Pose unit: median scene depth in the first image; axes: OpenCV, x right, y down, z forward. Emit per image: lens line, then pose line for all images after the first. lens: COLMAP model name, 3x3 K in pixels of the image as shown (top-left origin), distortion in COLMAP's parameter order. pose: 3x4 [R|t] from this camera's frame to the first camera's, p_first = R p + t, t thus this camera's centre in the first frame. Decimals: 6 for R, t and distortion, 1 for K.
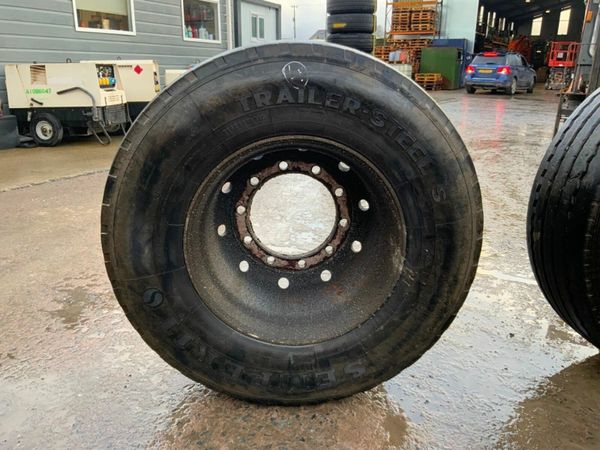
lens RADIAL K [[496.8, 0, 295.8], [0, 496.8, 223.6], [0, 0, 1]] dist [0.062645, -0.115721]
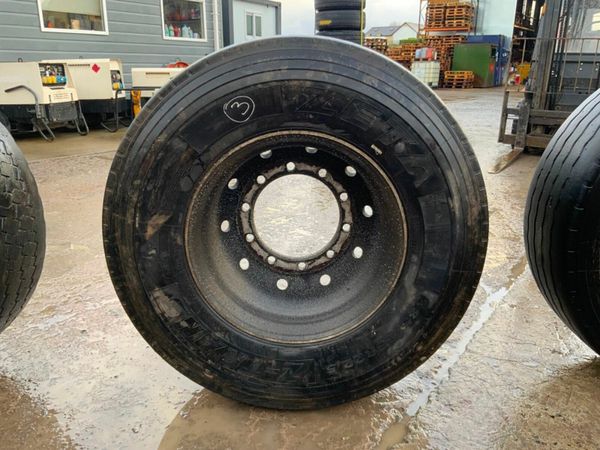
lens RADIAL K [[496.8, 0, 297.8], [0, 496.8, 220.9], [0, 0, 1]] dist [0.062645, -0.115721]
pose [[0.993641, 0.030777, -0.108305, 0.149076], [-0.030855, 0.999523, 0.000954, -0.005855], [0.108283, 0.002393, 0.994117, 0.017361]]
